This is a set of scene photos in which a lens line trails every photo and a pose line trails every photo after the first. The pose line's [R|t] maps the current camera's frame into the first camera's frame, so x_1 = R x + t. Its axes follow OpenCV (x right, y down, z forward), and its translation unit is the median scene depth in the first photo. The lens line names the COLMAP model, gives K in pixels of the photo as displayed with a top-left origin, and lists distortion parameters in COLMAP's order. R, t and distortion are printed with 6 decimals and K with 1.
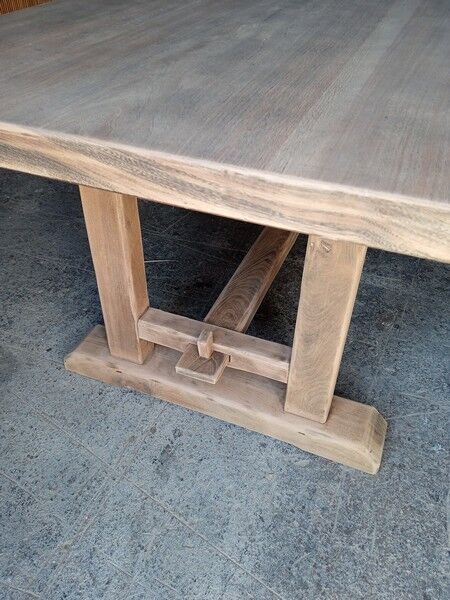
lens RADIAL K [[511.2, 0, 225.0], [0, 511.2, 300.0], [0, 0, 1]] dist [0.147510, -0.246991]
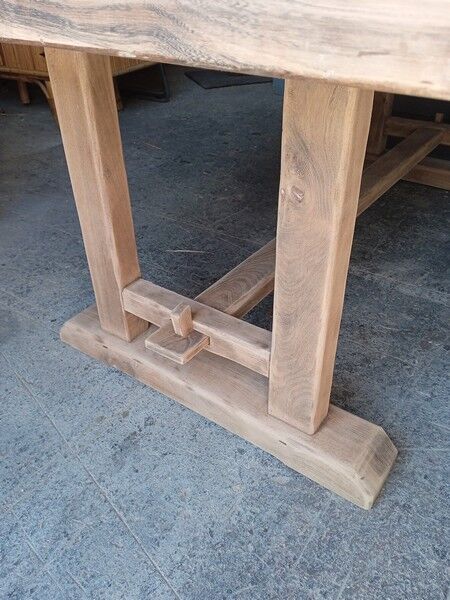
lens RADIAL K [[511.2, 0, 225.0], [0, 511.2, 300.0], [0, 0, 1]] dist [0.147510, -0.246991]
pose [[0.969431, 0.110238, -0.219205, 0.217634], [-0.126937, 0.989872, -0.063571, 0.097913], [0.209977, 0.089453, 0.973606, 0.156642]]
